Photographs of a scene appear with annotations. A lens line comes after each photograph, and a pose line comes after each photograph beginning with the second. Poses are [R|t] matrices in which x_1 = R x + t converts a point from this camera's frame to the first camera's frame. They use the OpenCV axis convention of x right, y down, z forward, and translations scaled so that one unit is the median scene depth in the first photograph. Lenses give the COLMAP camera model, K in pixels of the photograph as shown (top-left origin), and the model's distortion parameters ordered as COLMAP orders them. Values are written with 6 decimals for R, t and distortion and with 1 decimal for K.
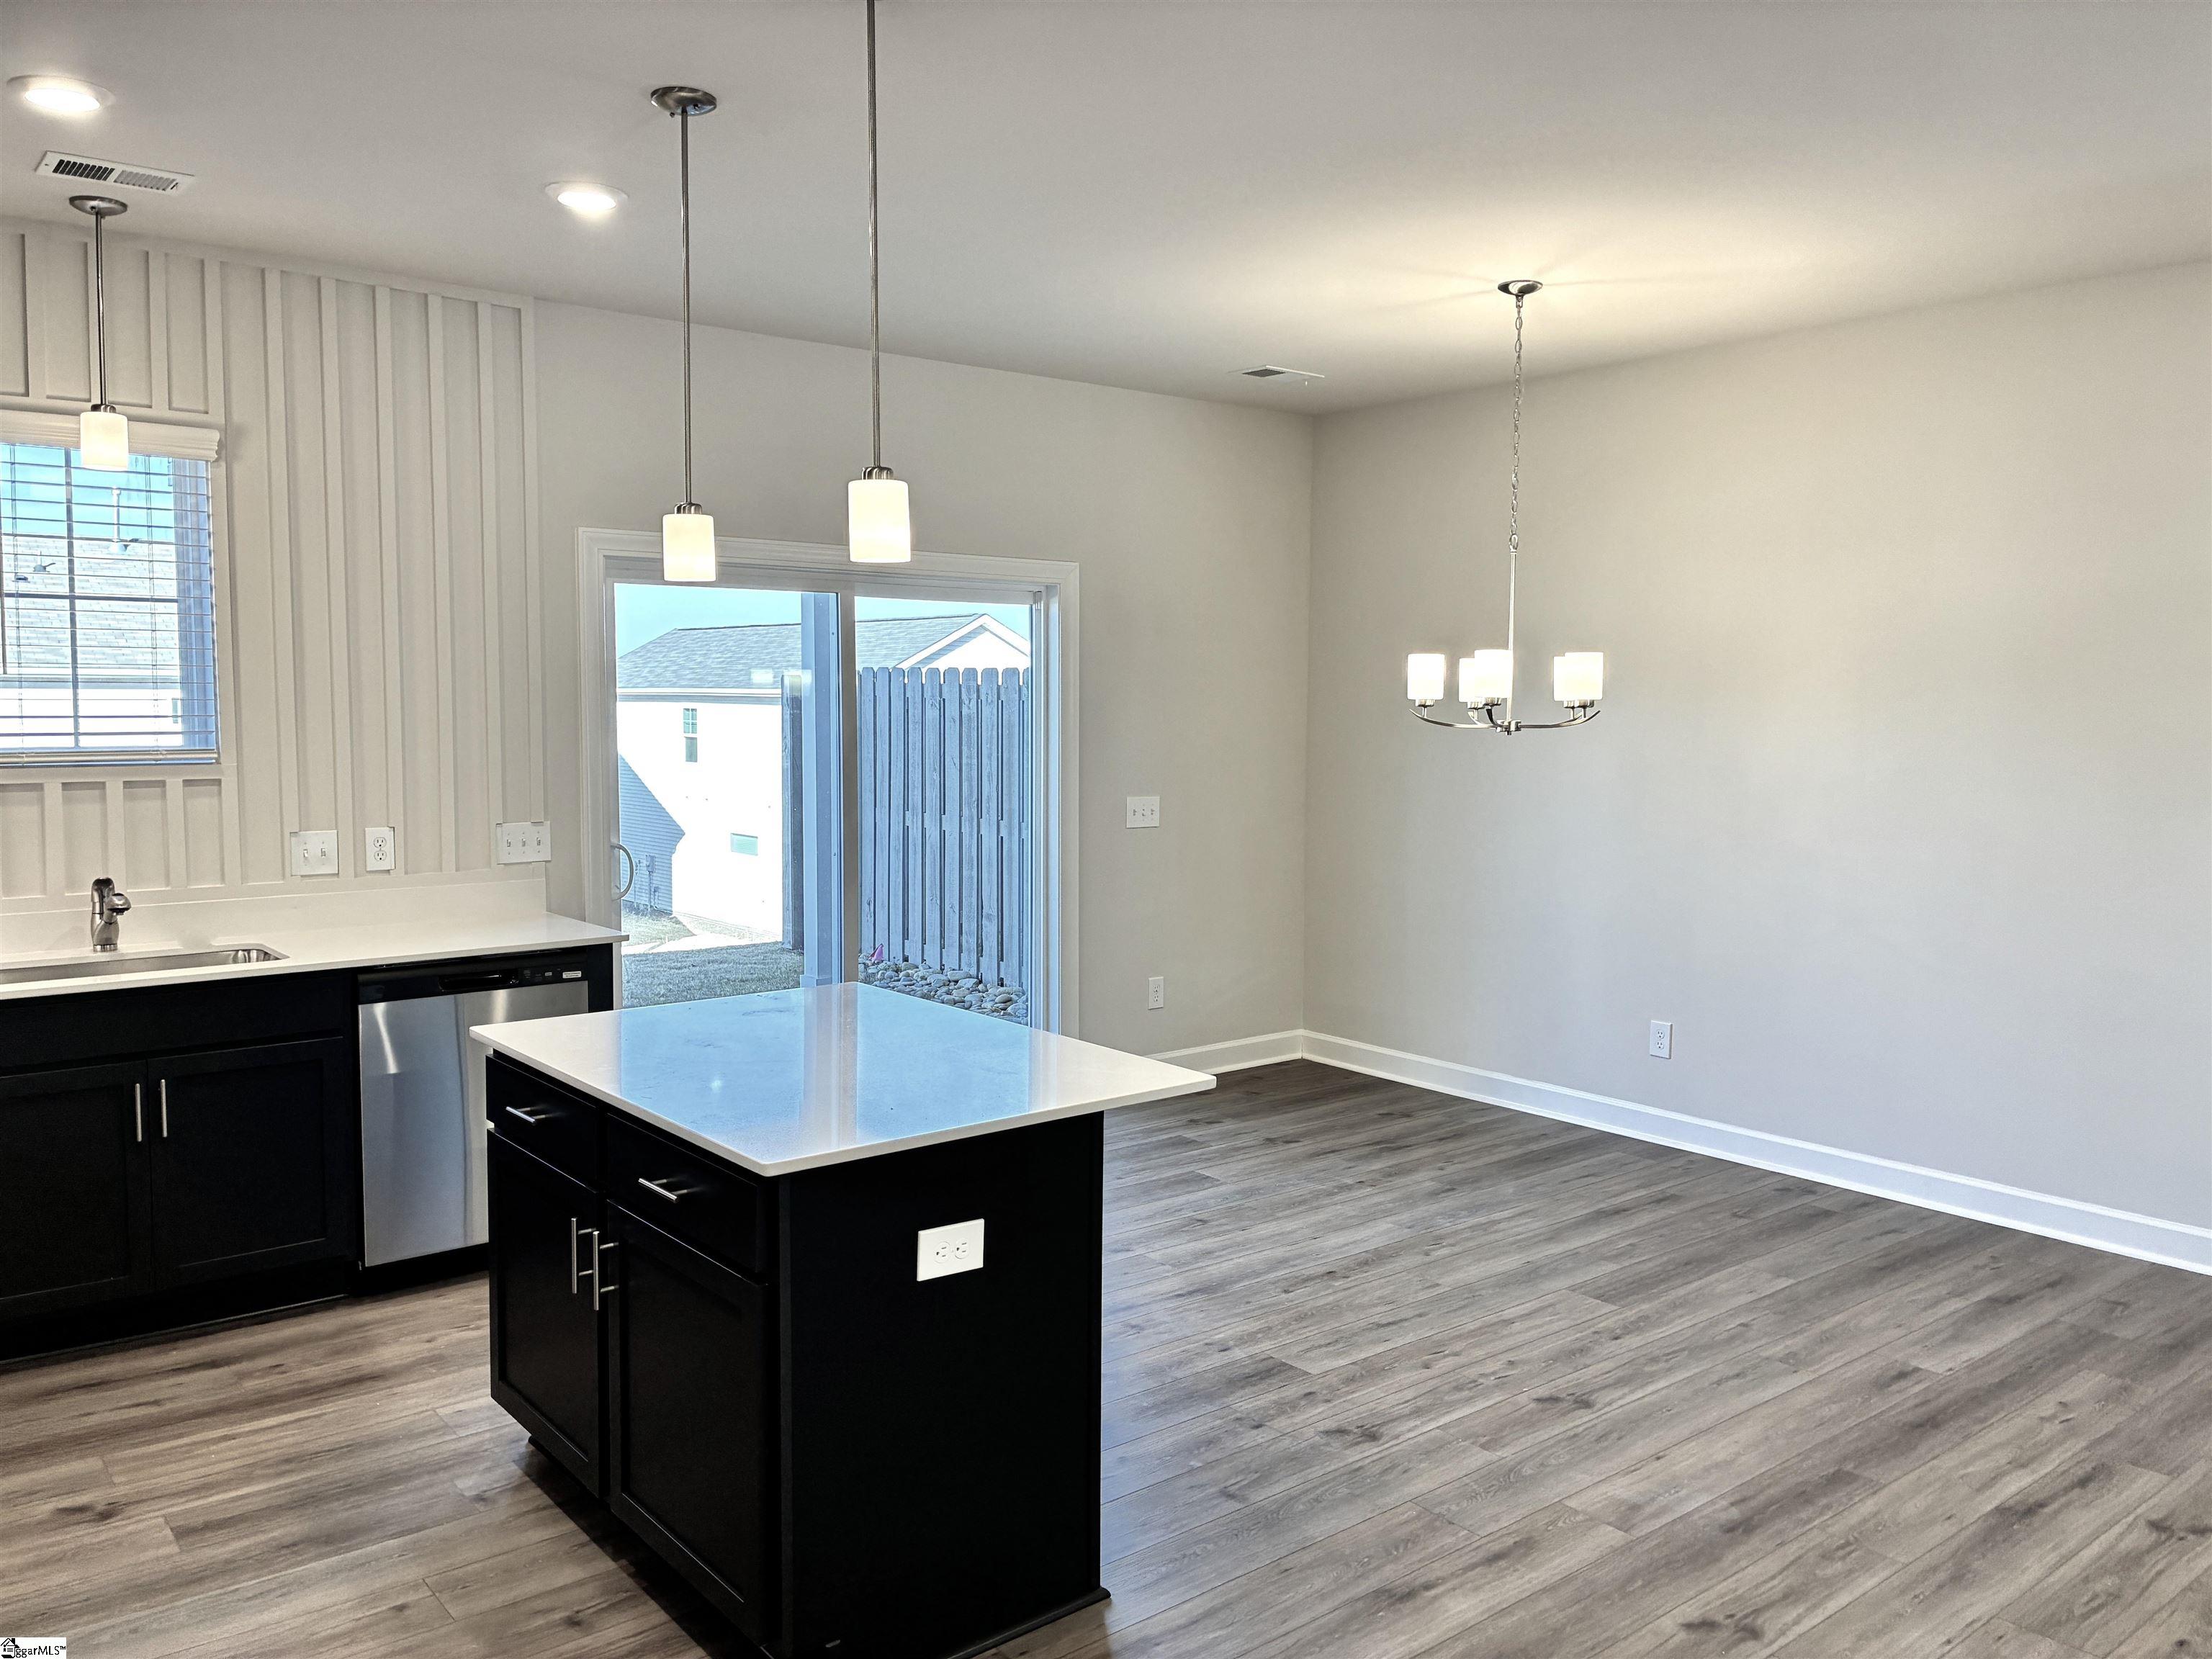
lens RADIAL K [[1680.6, 0, 1091.6], [0, 1680.6, 824.5], [0, 0, 1]] dist [0.020911, 0.001146]
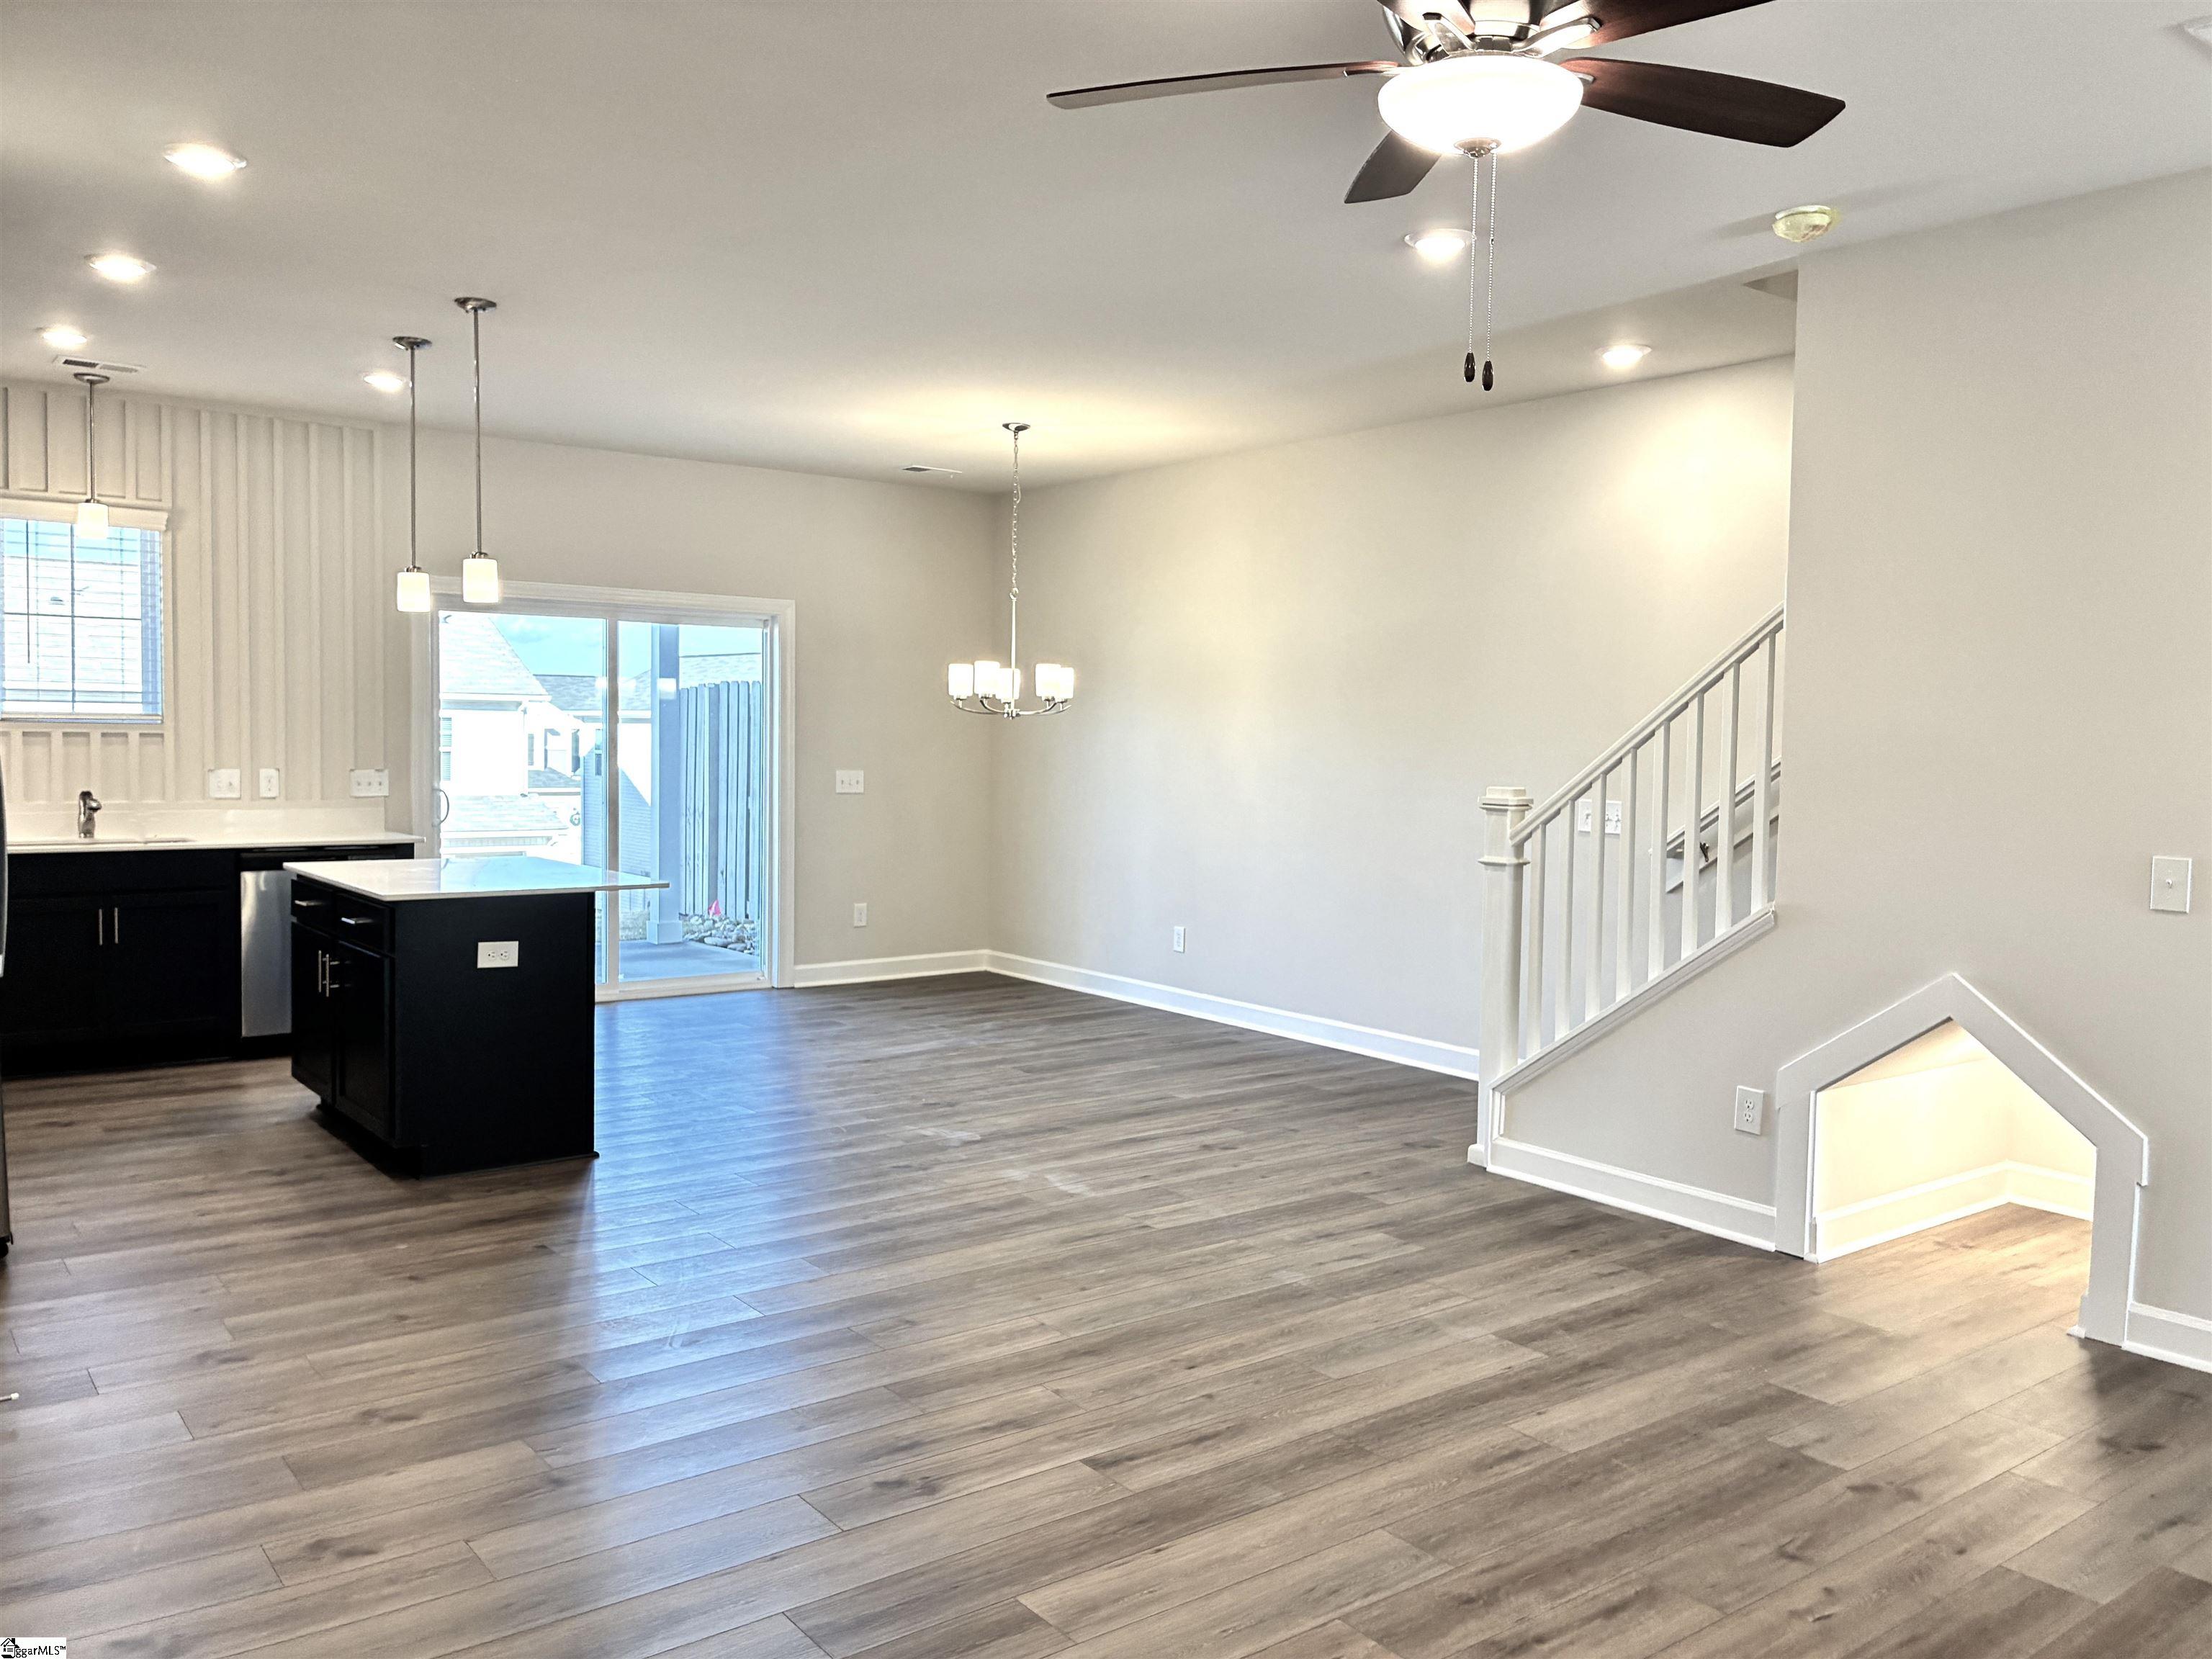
lens RADIAL K [[1720.7, 0, 1106.0], [0, 1720.7, 829.5], [0, 0, 1]] dist [0.028367, -0.011076]
pose [[0.999690, 0.013166, -0.021135, 0.417539], [-0.013580, 0.999717, -0.019558, 0.086826], [0.020872, 0.019838, 0.999585, -0.622770]]
